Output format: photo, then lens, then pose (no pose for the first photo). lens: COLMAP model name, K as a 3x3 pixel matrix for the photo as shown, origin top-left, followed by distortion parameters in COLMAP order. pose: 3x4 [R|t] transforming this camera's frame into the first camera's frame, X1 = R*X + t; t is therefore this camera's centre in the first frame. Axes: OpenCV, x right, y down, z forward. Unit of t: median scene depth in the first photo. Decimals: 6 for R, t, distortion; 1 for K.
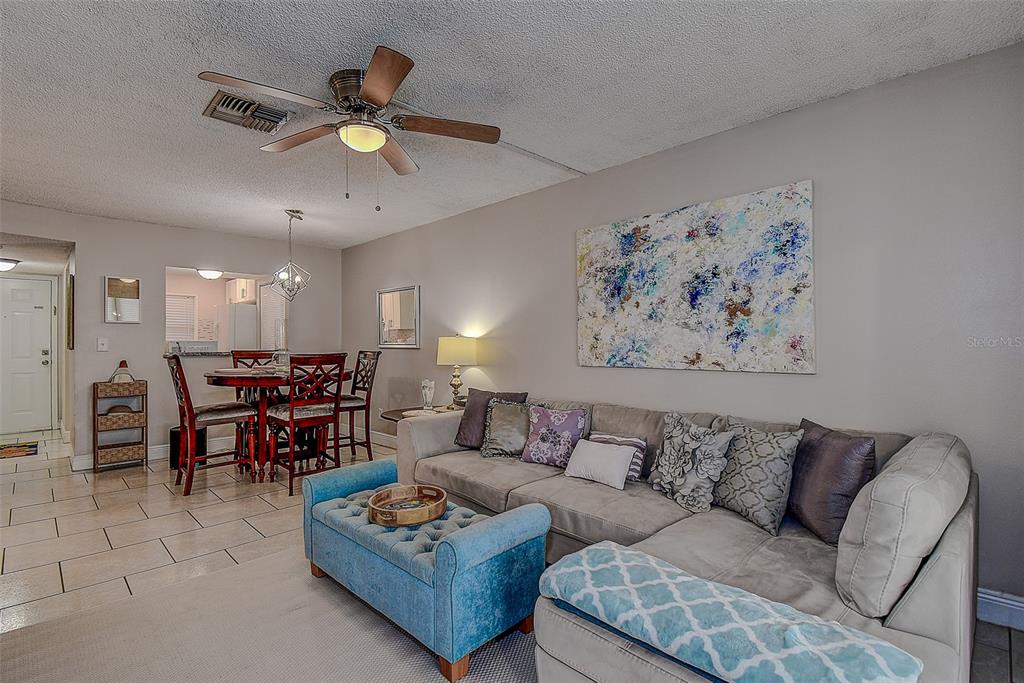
lens RADIAL K [[483.1, 0, 510.4], [0, 483.1, 340.1], [0, 0, 1]] dist [0.022490, -0.014577]
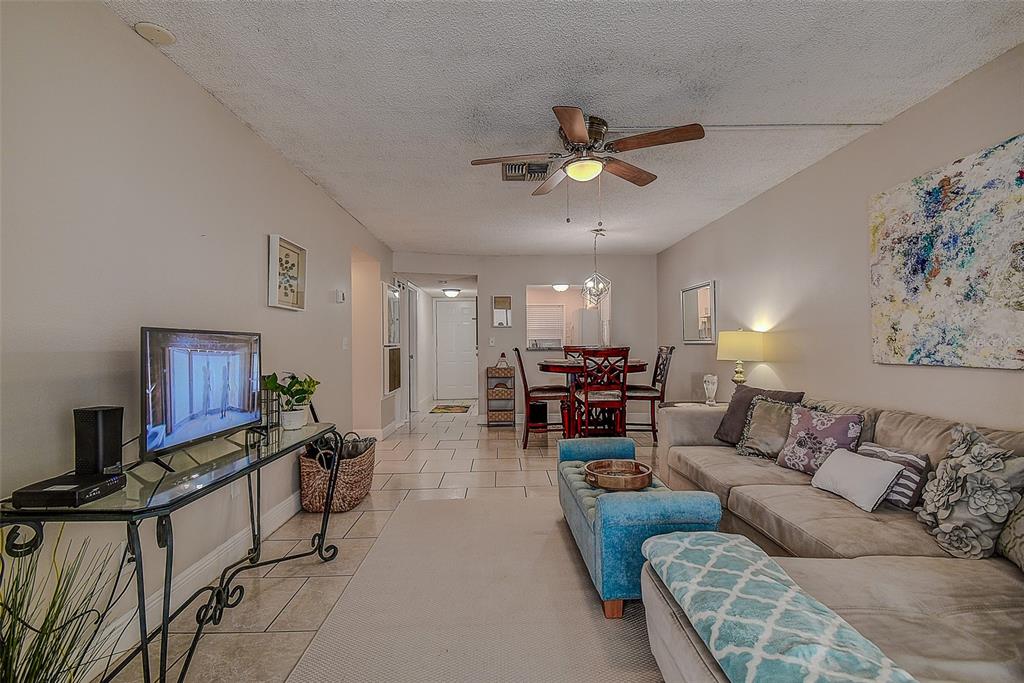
lens RADIAL K [[483.1, 0, 515.9], [0, 483.1, 341.6], [0, 0, 1]] dist [0.022490, -0.014577]
pose [[0.714661, -0.007325, -0.699432, 0.304931], [0.009028, 0.999958, -0.001247, 0.013862], [0.699412, -0.005424, 0.714698, -0.001874]]
